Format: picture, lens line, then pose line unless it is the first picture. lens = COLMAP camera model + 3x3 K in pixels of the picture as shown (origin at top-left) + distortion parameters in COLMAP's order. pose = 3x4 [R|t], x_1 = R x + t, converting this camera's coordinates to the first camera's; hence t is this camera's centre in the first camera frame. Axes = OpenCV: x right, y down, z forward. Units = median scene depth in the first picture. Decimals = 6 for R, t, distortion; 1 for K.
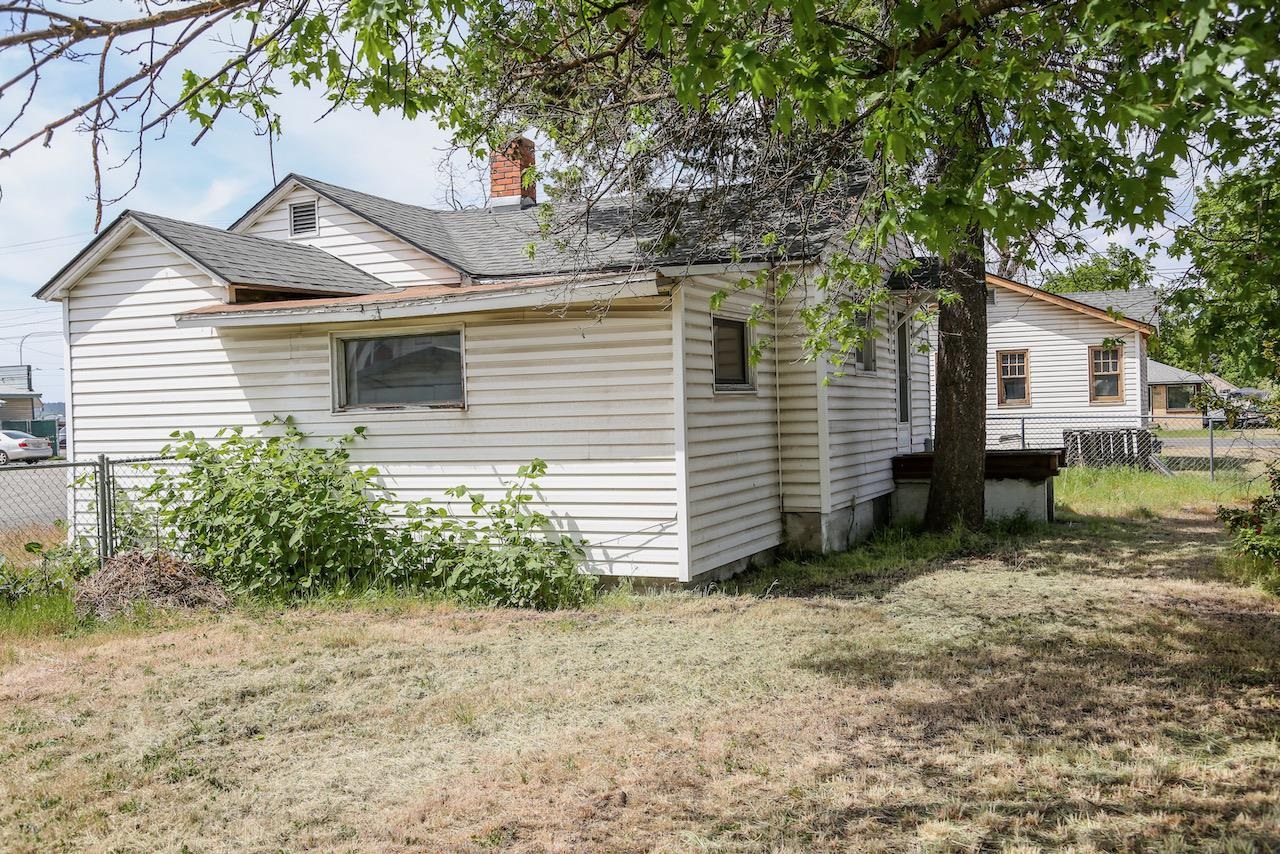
lens RADIAL K [[1267.5, 0, 640.0], [0, 1267.5, 427.0], [0, 0, 1]] dist [-0.004887, -0.003642]
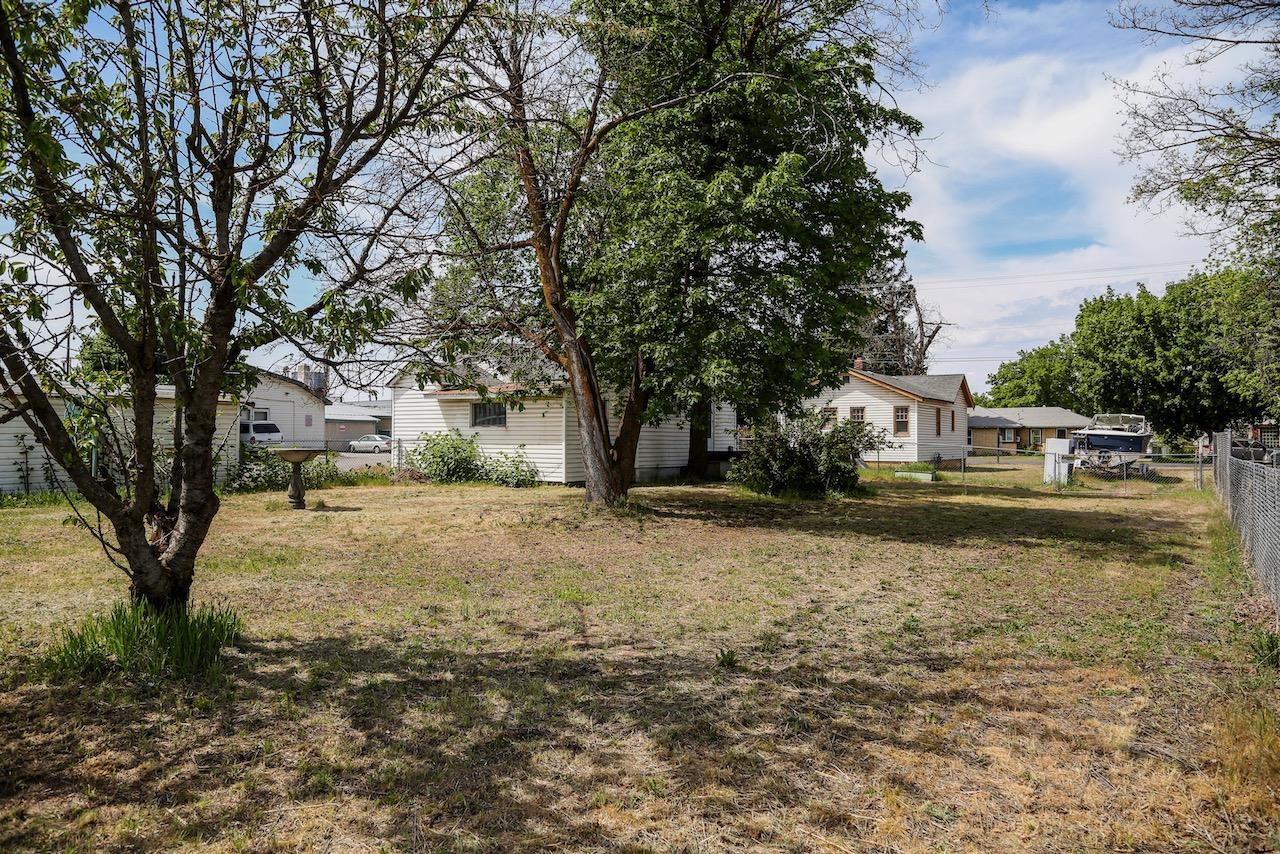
lens RADIAL K [[893.7, 0, 640.0], [0, 893.7, 427.0], [0, 0, 1]] dist [-0.109569, 0.071046]
pose [[0.982172, 0.028289, -0.185845, 0.635364], [-0.031906, 0.999355, -0.016498, 0.011146], [0.185258, 0.022133, 0.982441, -1.181128]]
